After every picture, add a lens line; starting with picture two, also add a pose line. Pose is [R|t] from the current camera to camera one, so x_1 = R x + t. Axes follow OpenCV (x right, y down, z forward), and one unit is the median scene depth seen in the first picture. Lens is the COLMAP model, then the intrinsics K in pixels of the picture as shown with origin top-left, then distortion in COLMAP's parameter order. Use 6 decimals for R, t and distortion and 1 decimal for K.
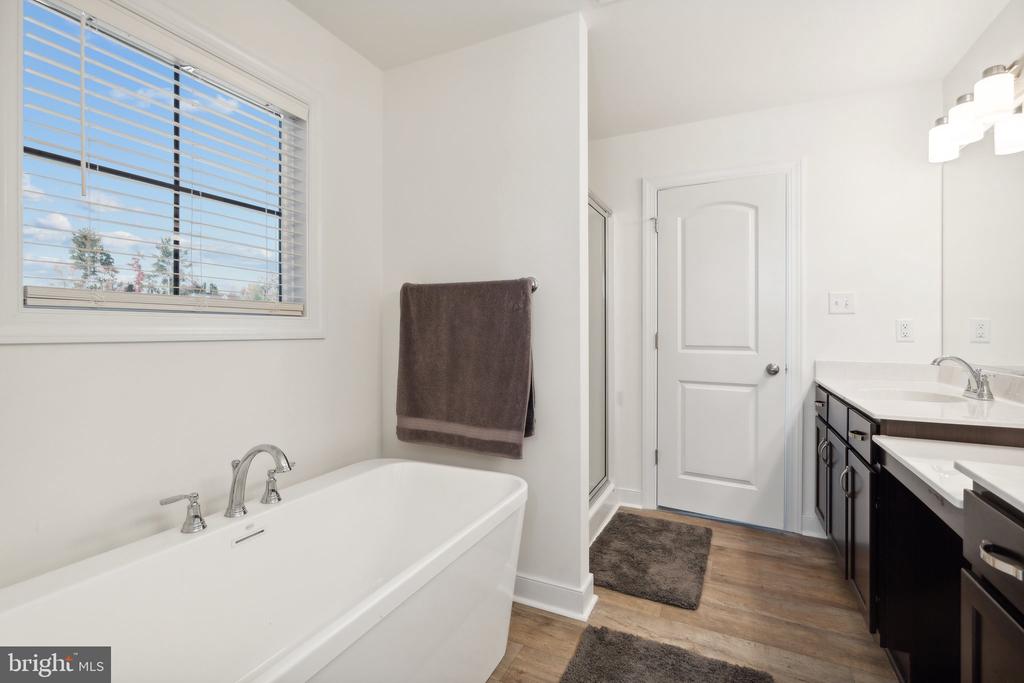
lens RADIAL K [[471.6, 0, 511.2], [0, 471.6, 335.4], [0, 0, 1]] dist [-0.005914, 0.001425]
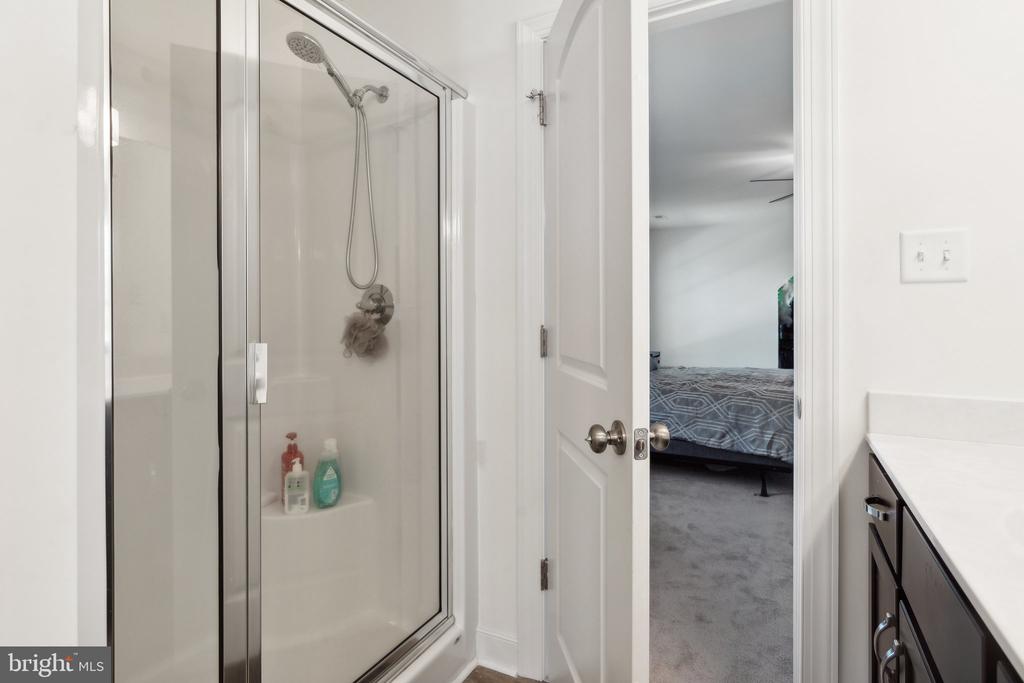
lens RADIAL K [[515.6, 0, 510.7], [0, 515.6, 315.2], [0, 0, 1]] dist [-0.004966, -0.001072]
pose [[0.999002, -0.000327, -0.044675, 0.316906], [-0.000047, 0.999965, -0.008374, -0.012141], [0.044676, 0.008368, 0.998966, 0.479328]]
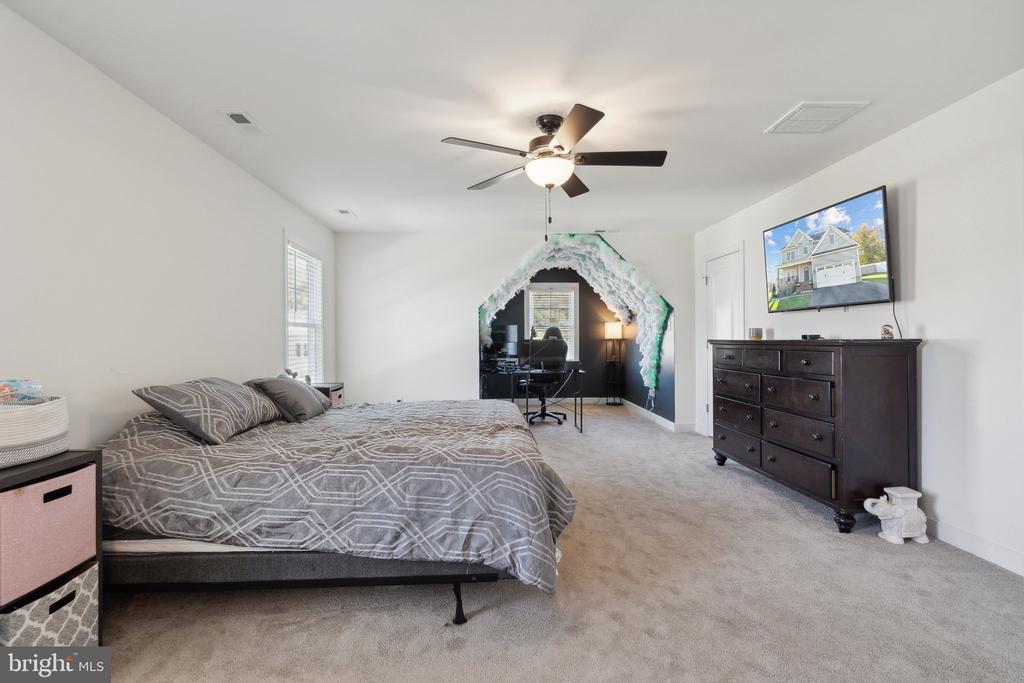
lens RADIAL K [[471.6, 0, 509.3], [0, 471.6, 342.1], [0, 0, 1]] dist [-0.005914, 0.001425]
pose [[0.878408, -0.009257, 0.477821, 0.432436], [0.007615, 0.999957, 0.005372, -0.012626], [-0.477850, -0.001080, 0.878441, 0.726661]]
